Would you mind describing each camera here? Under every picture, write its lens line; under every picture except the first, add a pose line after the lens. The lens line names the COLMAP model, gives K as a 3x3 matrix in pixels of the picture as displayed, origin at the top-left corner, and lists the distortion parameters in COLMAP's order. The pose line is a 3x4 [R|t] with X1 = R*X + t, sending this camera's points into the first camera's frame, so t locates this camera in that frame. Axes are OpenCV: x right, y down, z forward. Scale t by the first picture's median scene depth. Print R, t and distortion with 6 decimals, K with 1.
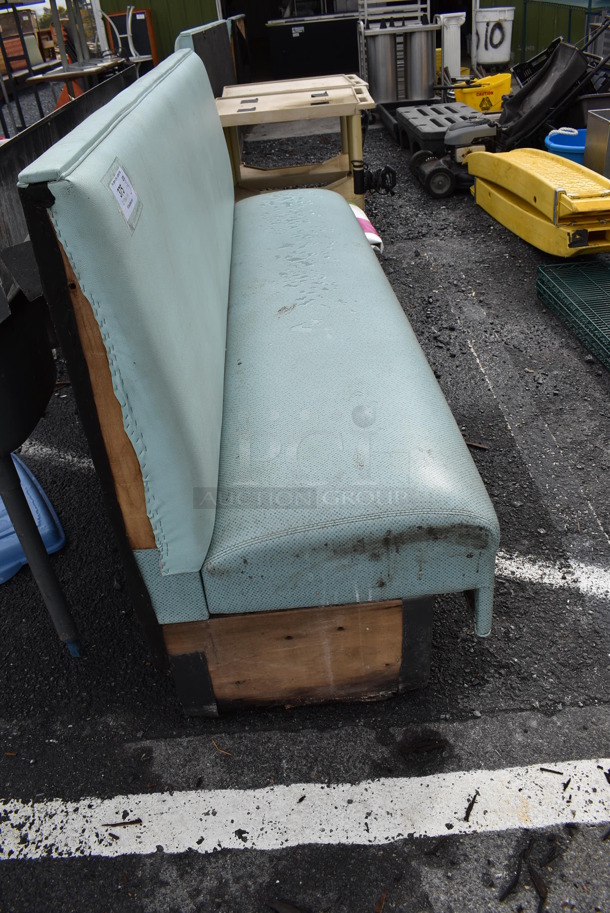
lens RADIAL K [[712.0, 0, 305.7], [0, 712.0, 457.1], [0, 0, 1]] dist [-0.087383, 0.024136]
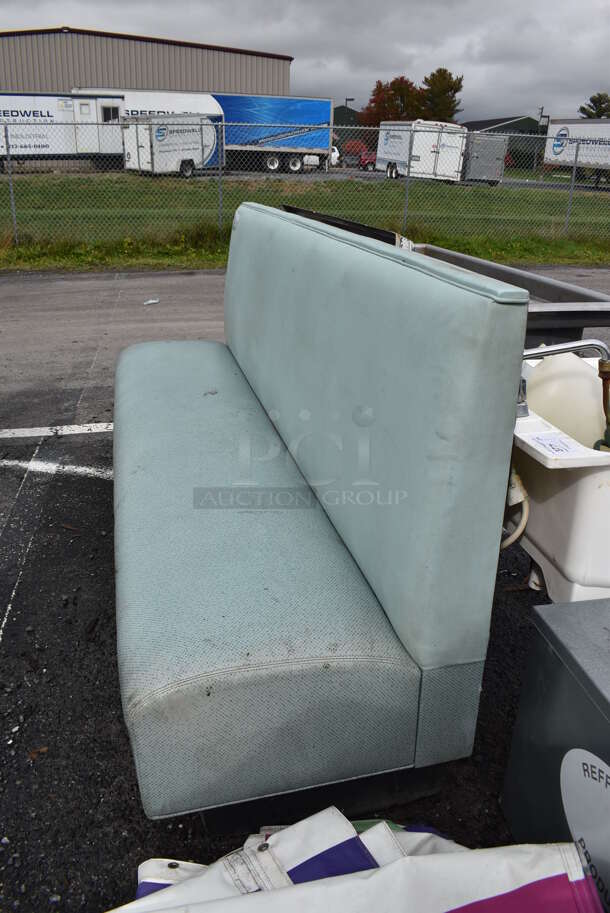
lens RADIAL K [[712.0, 0, 303.8], [0, 712.0, 453.1], [0, 0, 1]] dist [-0.087383, 0.024136]
pose [[-0.984774, 0.120647, -0.125155, -0.019617], [-0.040293, 0.541935, 0.839454, -1.385120], [0.169103, 0.831716, -0.528823, 2.012874]]
